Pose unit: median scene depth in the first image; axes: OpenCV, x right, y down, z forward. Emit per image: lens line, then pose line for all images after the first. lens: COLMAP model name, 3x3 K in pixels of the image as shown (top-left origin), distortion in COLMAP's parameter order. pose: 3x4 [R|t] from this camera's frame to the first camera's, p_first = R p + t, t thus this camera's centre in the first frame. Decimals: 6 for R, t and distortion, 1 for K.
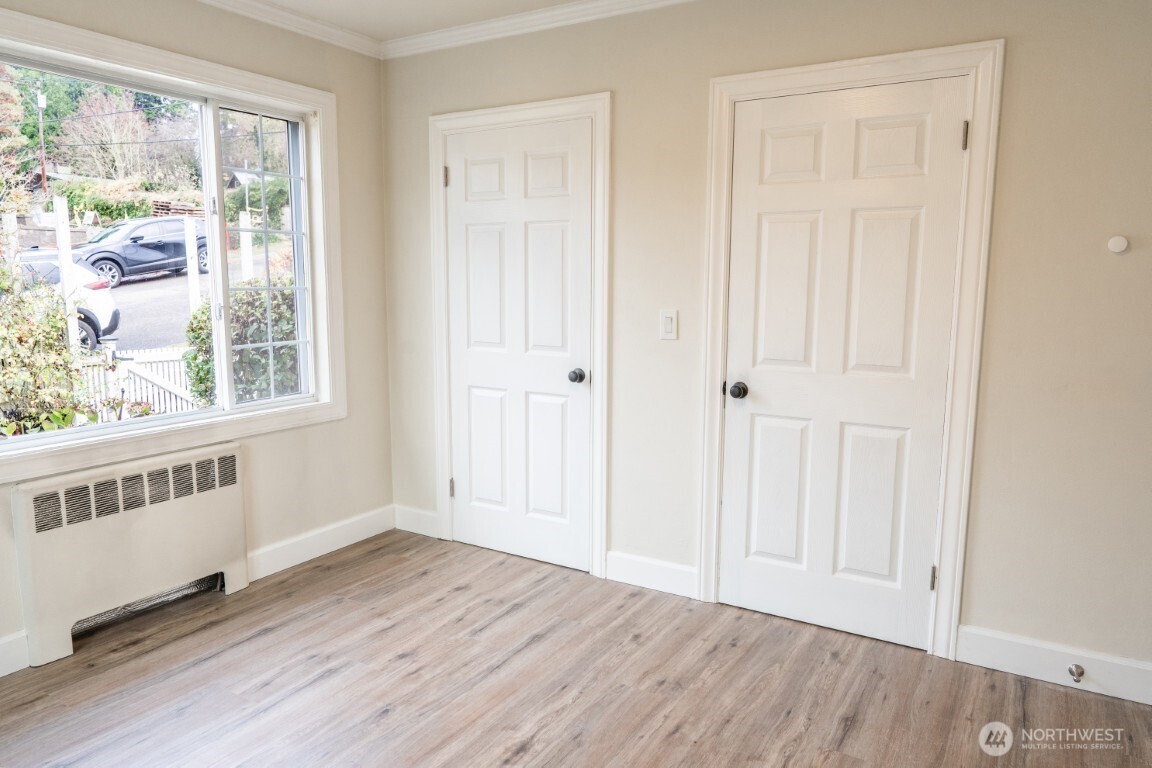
lens RADIAL K [[780.3, 0, 576.0], [0, 780.3, 384.0], [0, 0, 1]] dist [0.000803, -0.001596]
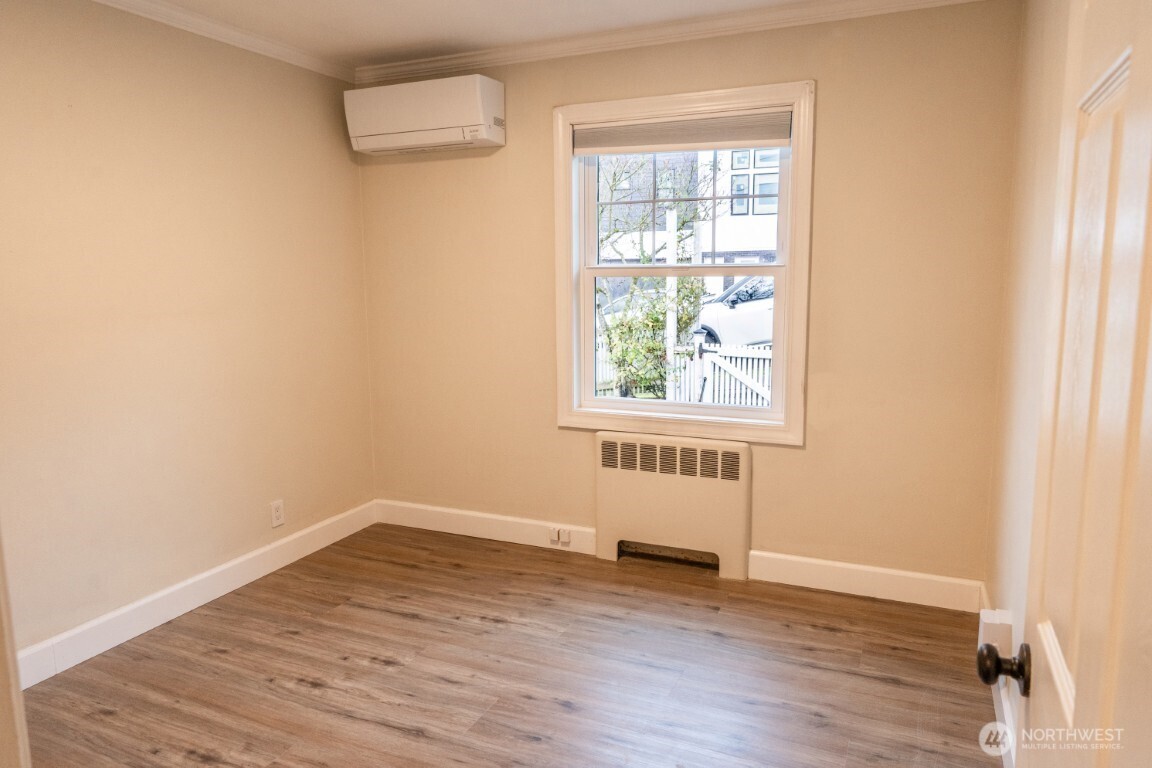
lens RADIAL K [[780.3, 0, 576.0], [0, 780.3, 384.0], [0, 0, 1]] dist [0.000803, -0.001596]
pose [[0.119970, 0.164173, -0.979109, 0.562254], [-0.121033, 0.981294, 0.149709, -0.135724], [0.985372, 0.100544, 0.137596, 0.645711]]
